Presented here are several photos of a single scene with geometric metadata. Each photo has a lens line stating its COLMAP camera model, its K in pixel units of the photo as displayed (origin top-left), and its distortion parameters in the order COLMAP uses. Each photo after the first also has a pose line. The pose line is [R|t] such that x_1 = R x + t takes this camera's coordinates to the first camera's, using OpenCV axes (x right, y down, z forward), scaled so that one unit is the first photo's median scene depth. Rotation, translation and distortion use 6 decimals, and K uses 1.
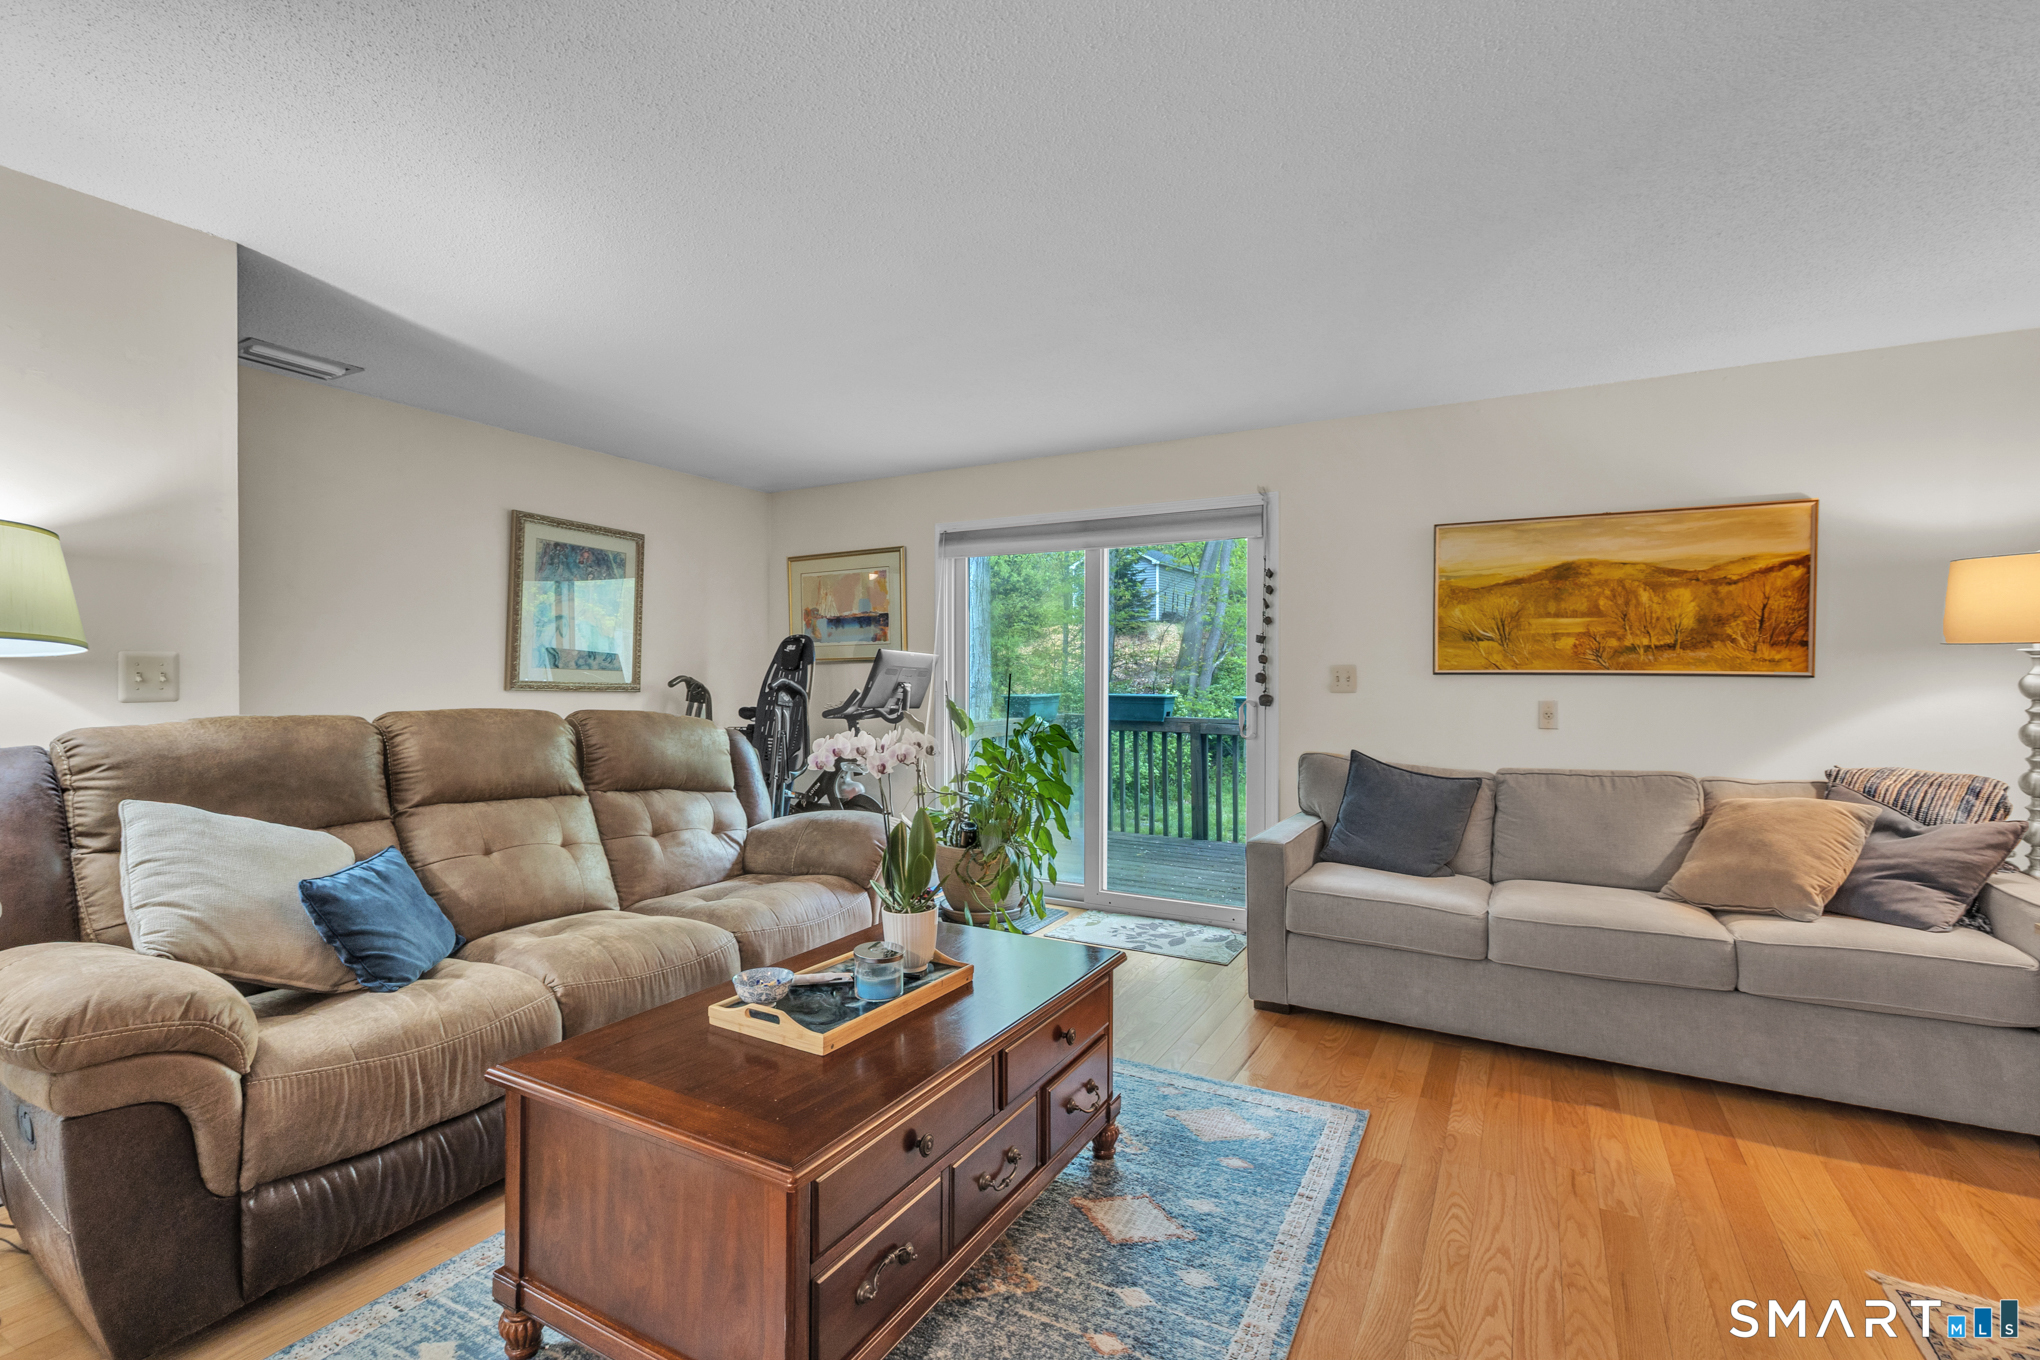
lens RADIAL K [[915.5, 0, 1011.4], [0, 915.5, 674.3], [0, 0, 1]] dist [0.004671, -0.001170]
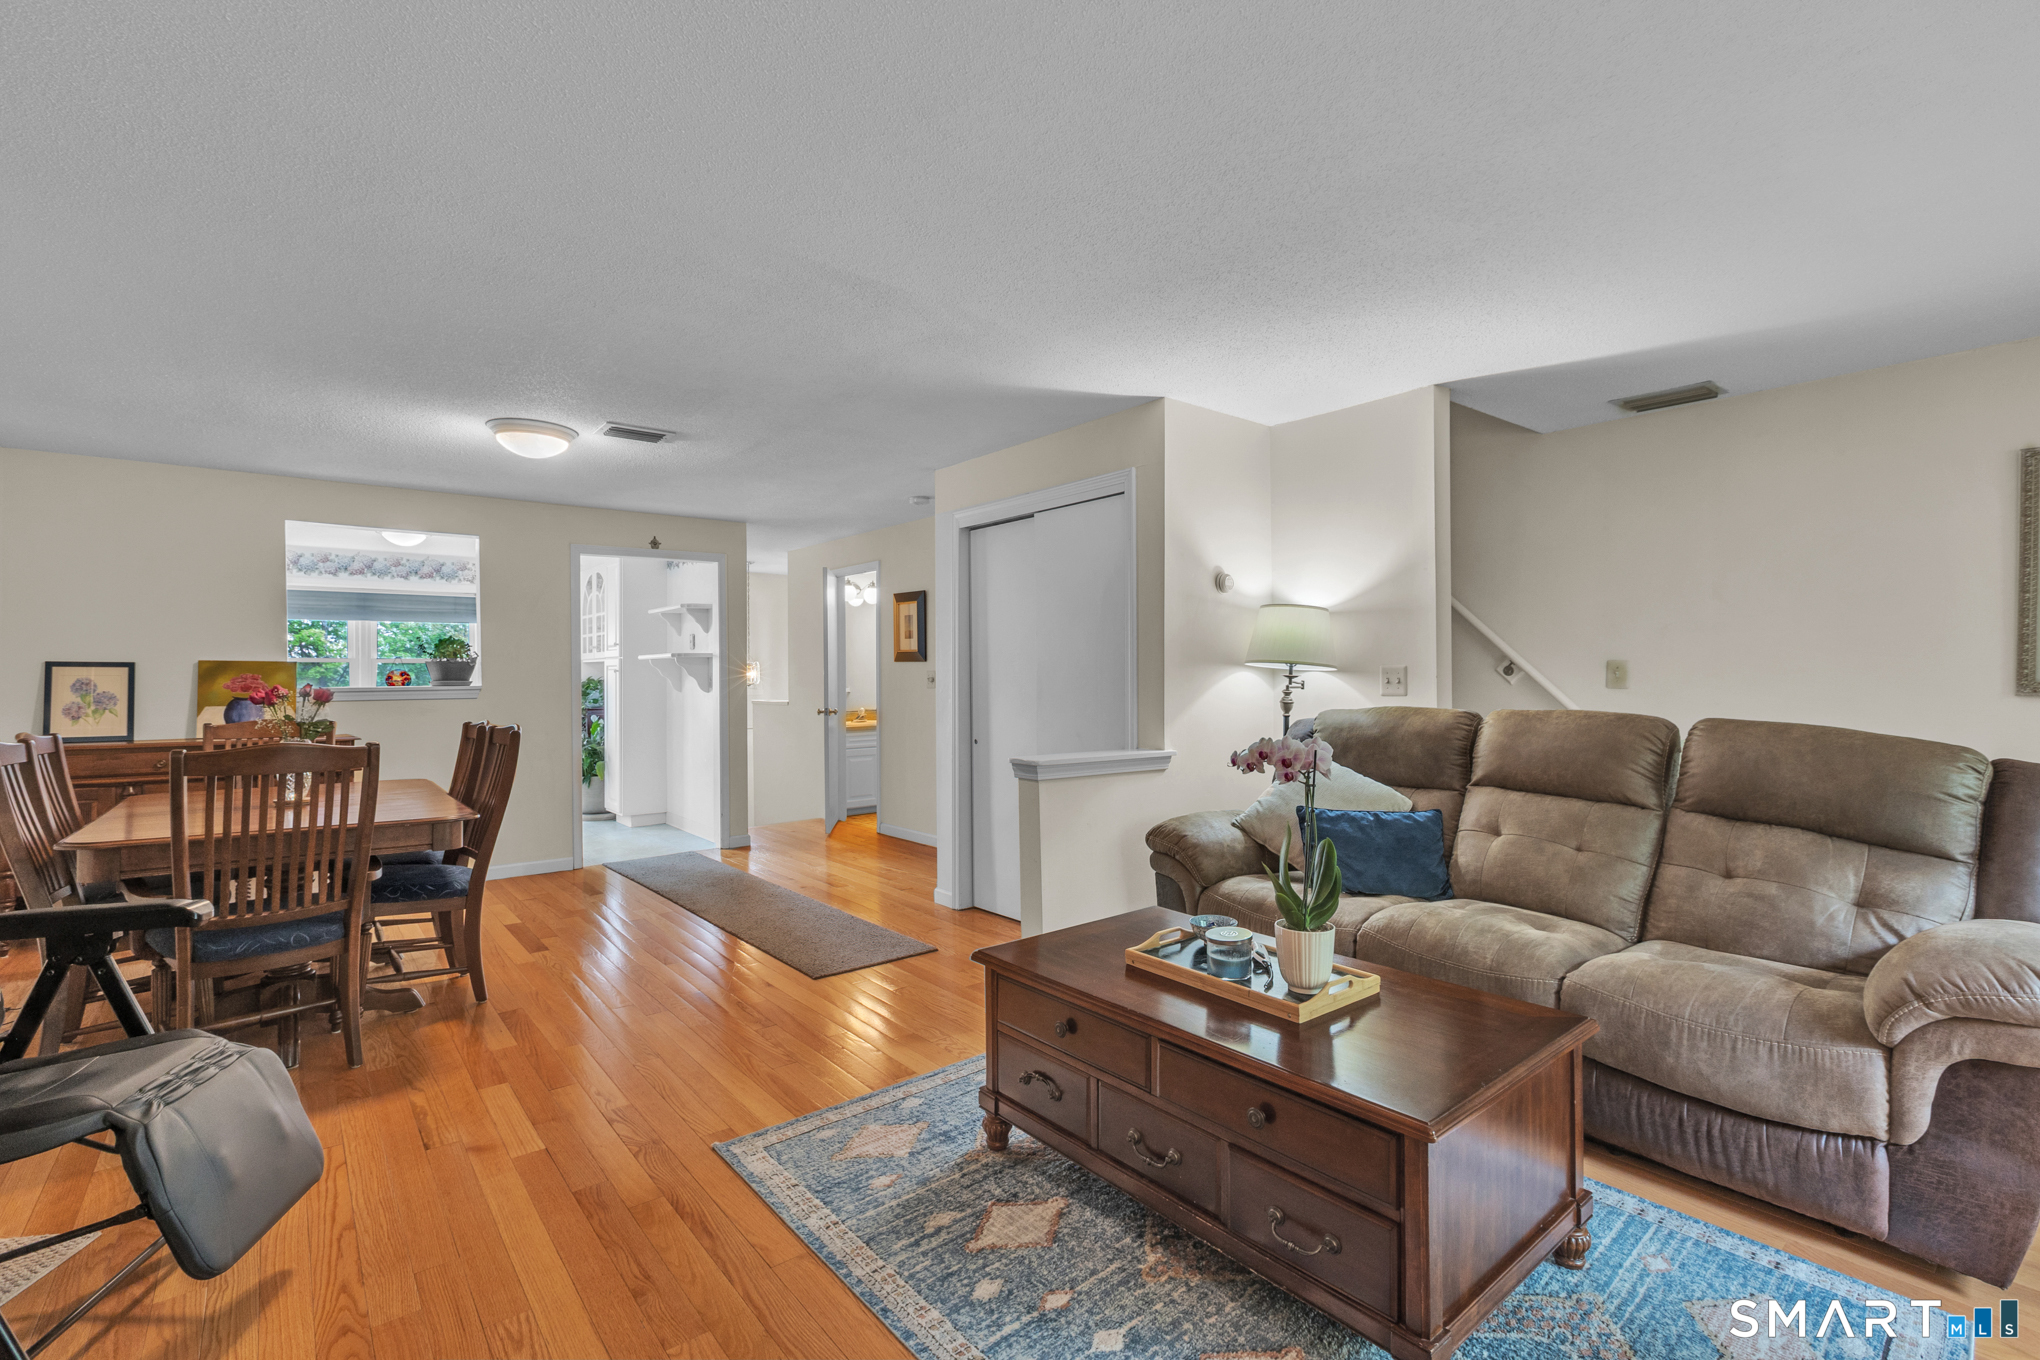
lens RADIAL K [[915.5, 0, 1014.5], [0, 915.5, 675.8], [0, 0, 1]] dist [0.004671, -0.001170]
pose [[-0.370154, 0.002342, -0.928968, 0.438369], [0.008915, 0.999960, -0.001032, -0.005020], [0.928928, -0.008664, -0.370160, 0.549697]]
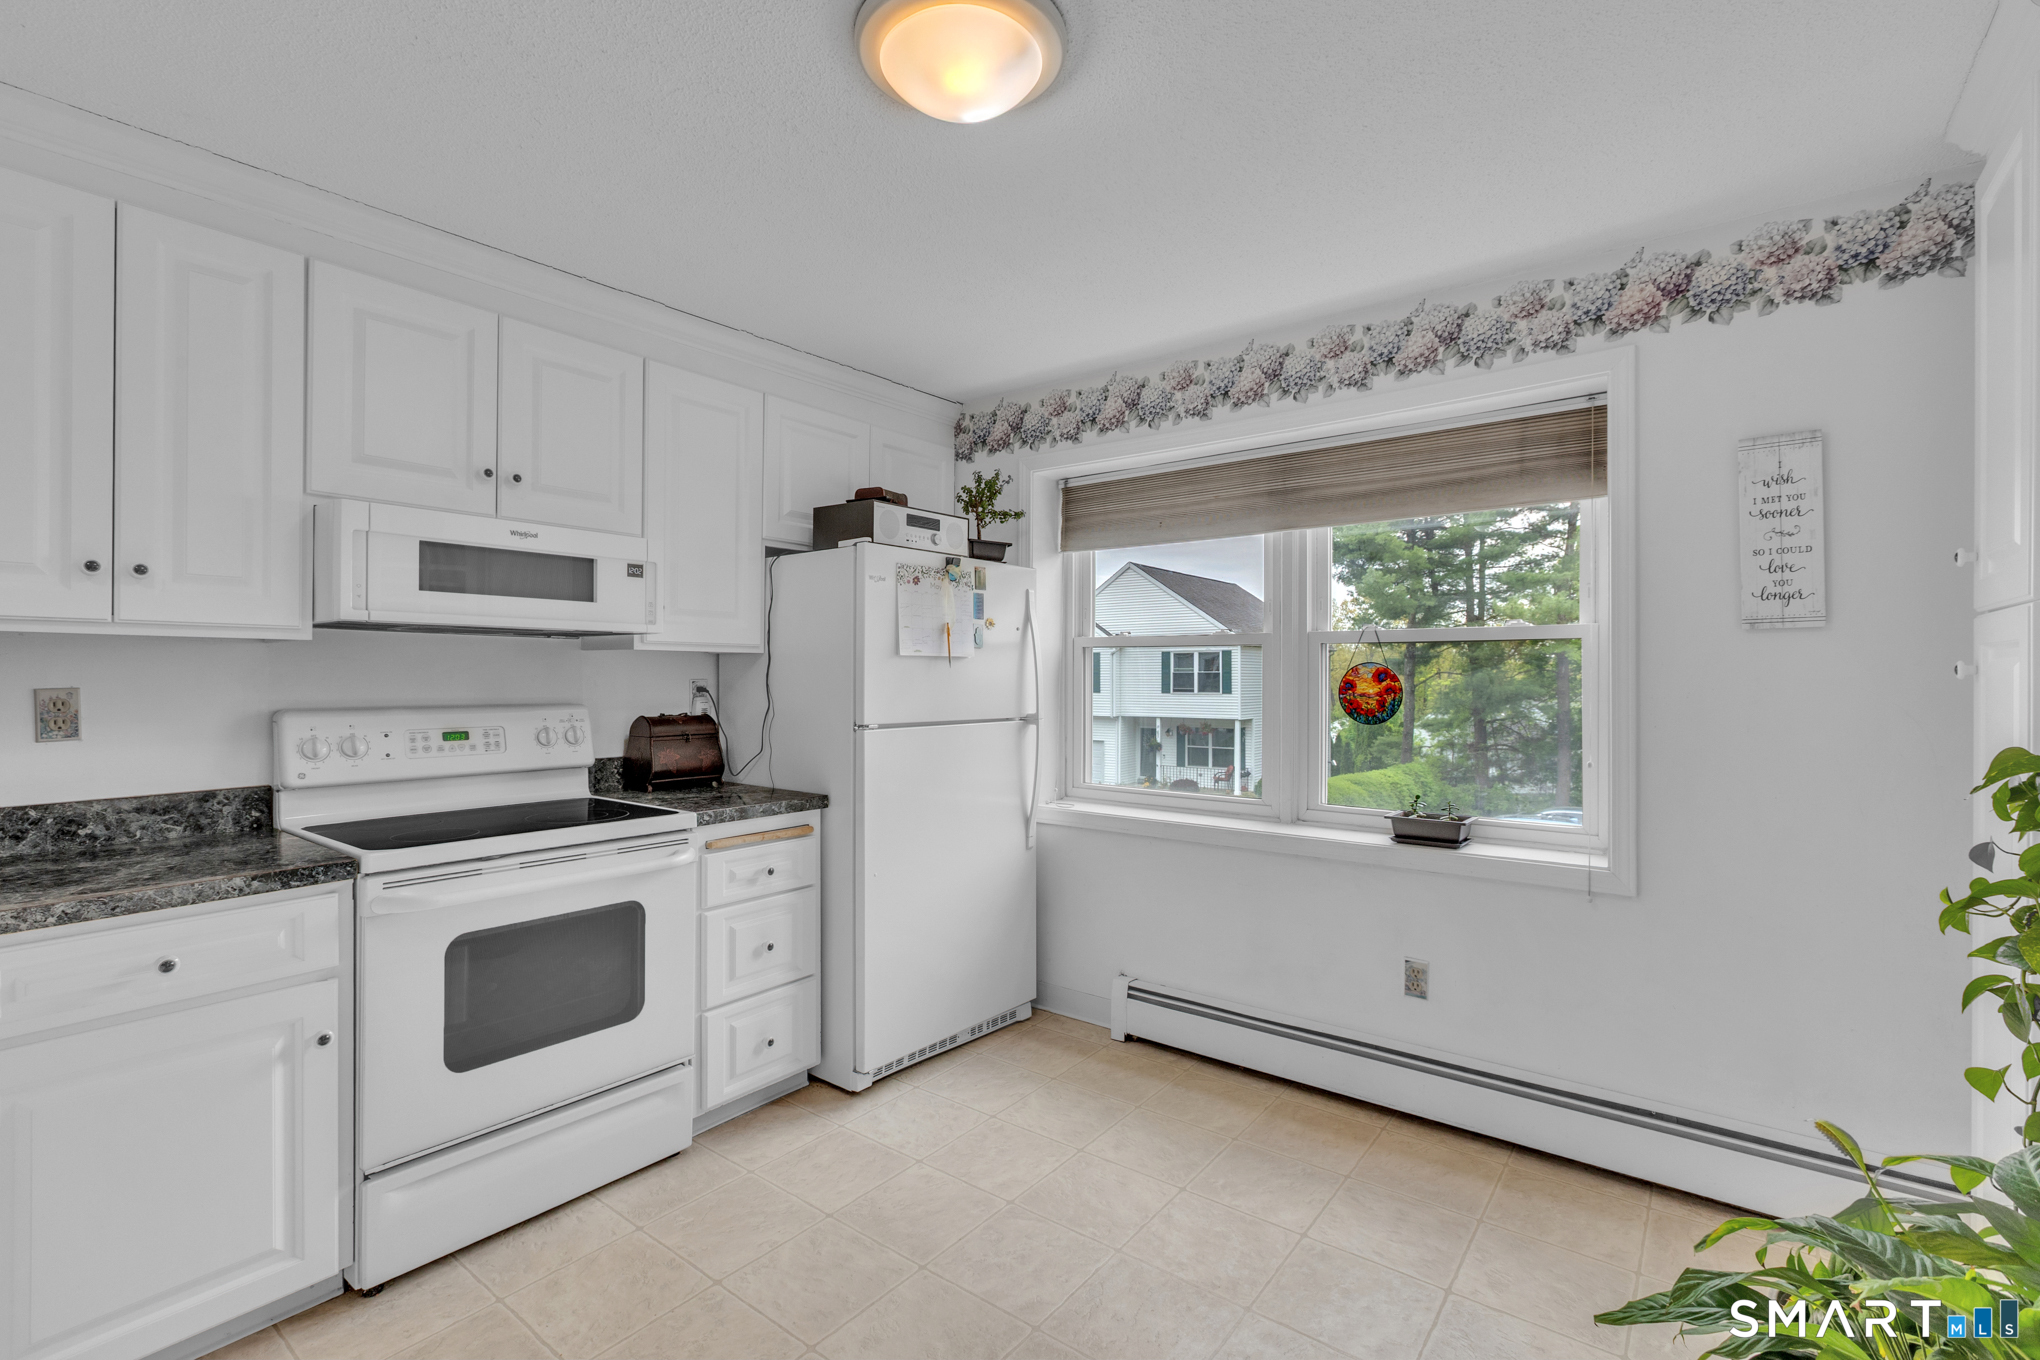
lens RADIAL K [[915.5, 0, 1022.6], [0, 915.5, 669.1], [0, 0, 1]] dist [0.004671, -0.001170]
pose [[-0.989188, -0.000779, 0.146653, -0.864857], [-0.001953, 0.999967, -0.007859, -0.022170], [-0.146642, -0.008061, -0.989157, -0.818456]]
